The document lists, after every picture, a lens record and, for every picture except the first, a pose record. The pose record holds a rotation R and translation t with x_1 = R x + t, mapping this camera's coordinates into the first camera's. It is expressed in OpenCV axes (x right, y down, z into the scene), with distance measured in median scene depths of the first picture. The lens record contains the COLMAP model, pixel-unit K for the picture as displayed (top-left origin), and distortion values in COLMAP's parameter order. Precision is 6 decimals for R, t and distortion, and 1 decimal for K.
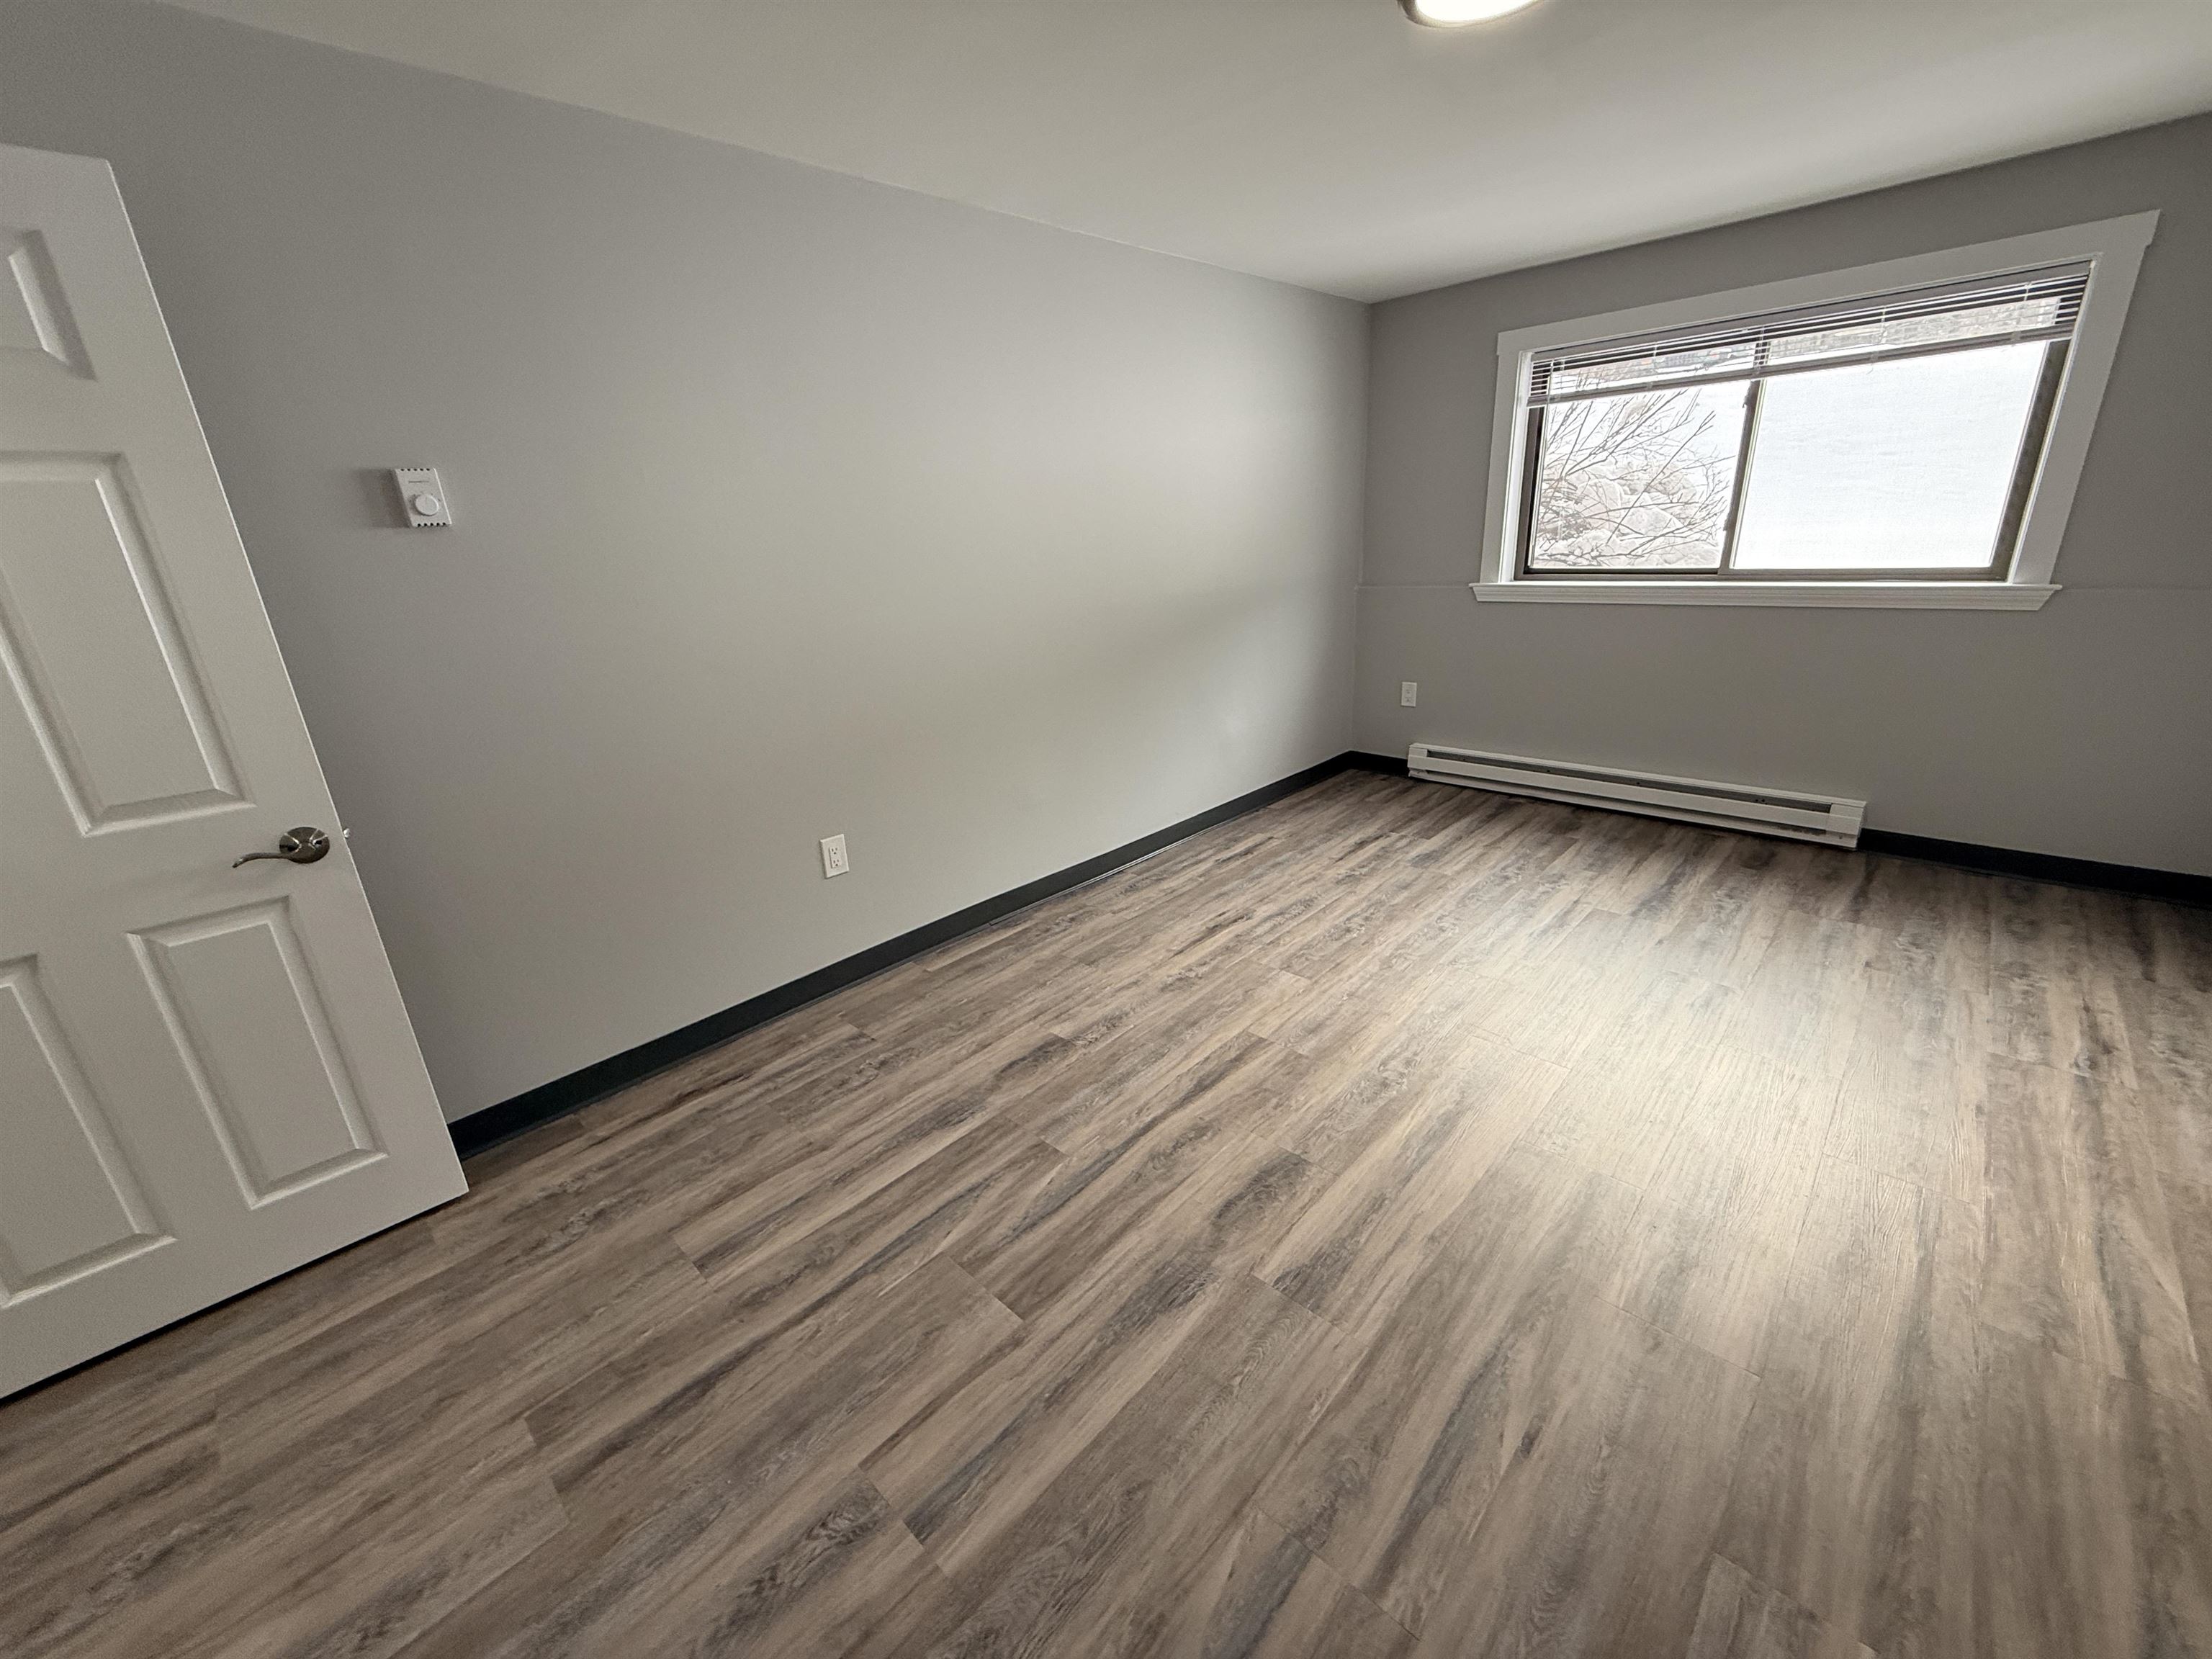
lens RADIAL K [[876.2, 0, 1102.2], [0, 876.2, 828.3], [0, 0, 1]] dist [-0.000508, 0.000200]
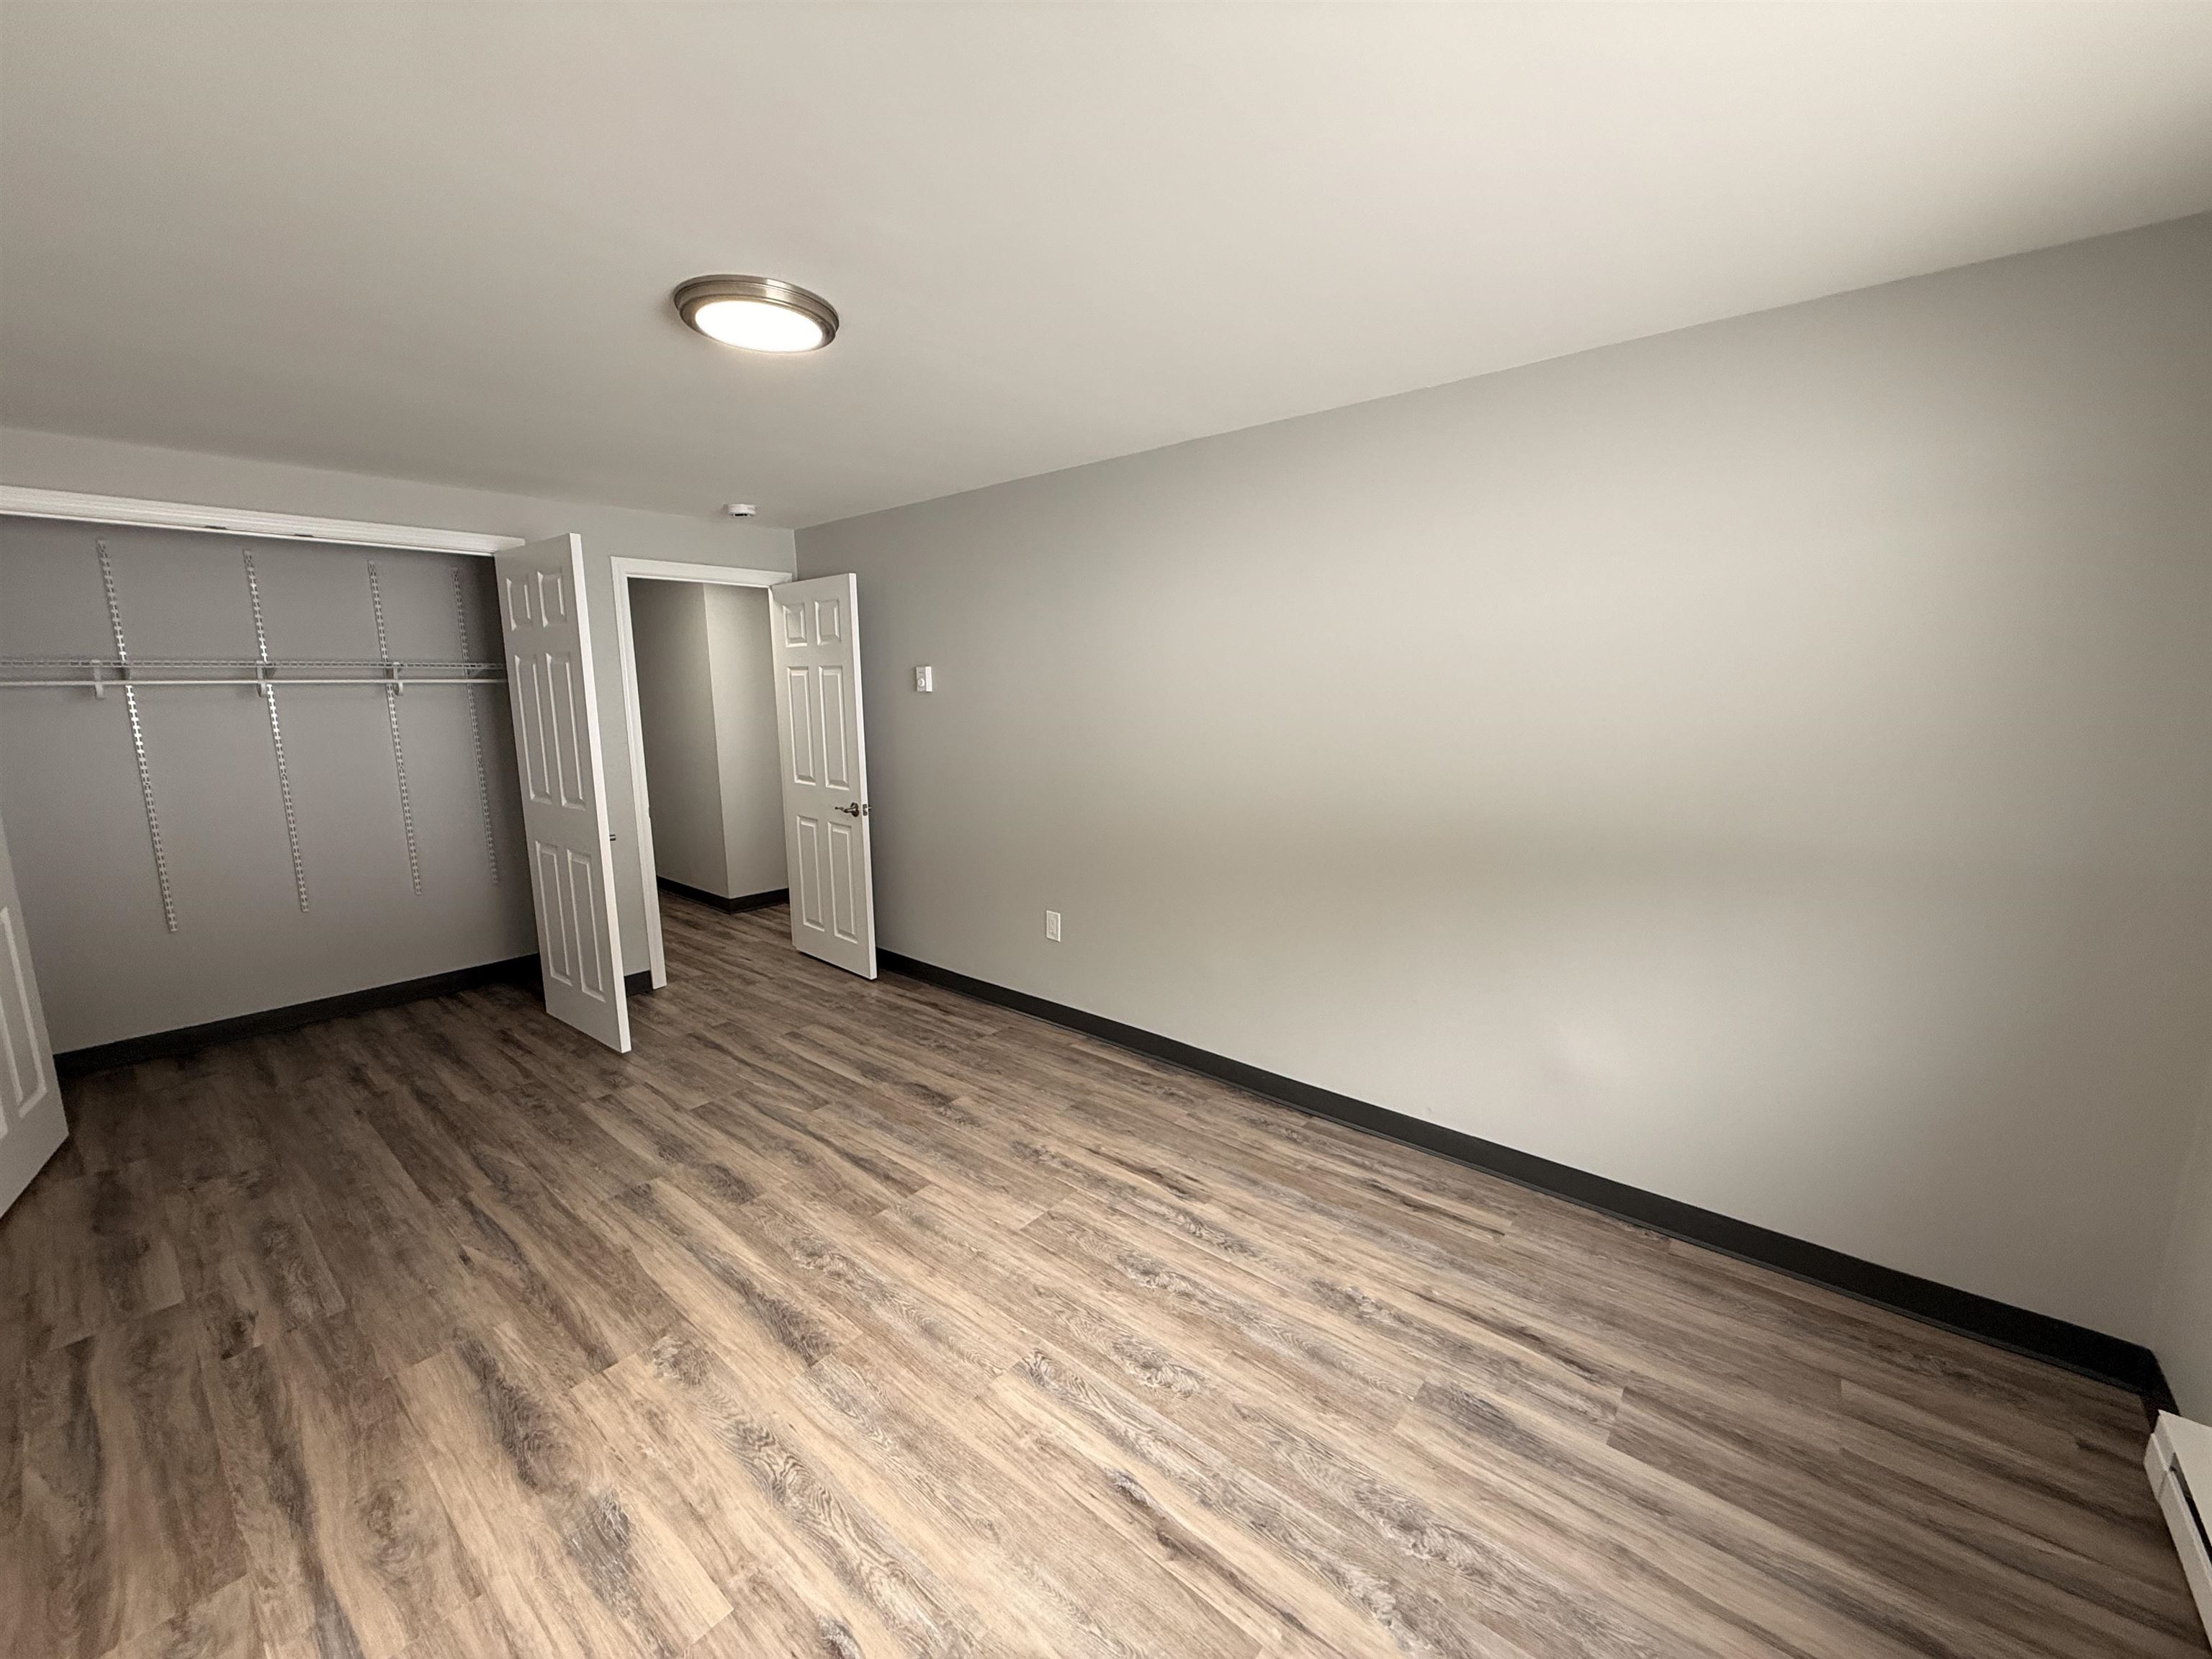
lens RADIAL K [[876.2, 0, 1102.2], [0, 876.2, 828.3], [0, 0, 1]] dist [-0.000508, 0.000200]
pose [[0.066835, 0.218053, -0.973646, 1.157645], [-0.321943, 0.928347, 0.185809, -0.449040], [0.944397, 0.301040, 0.132247, 0.956843]]
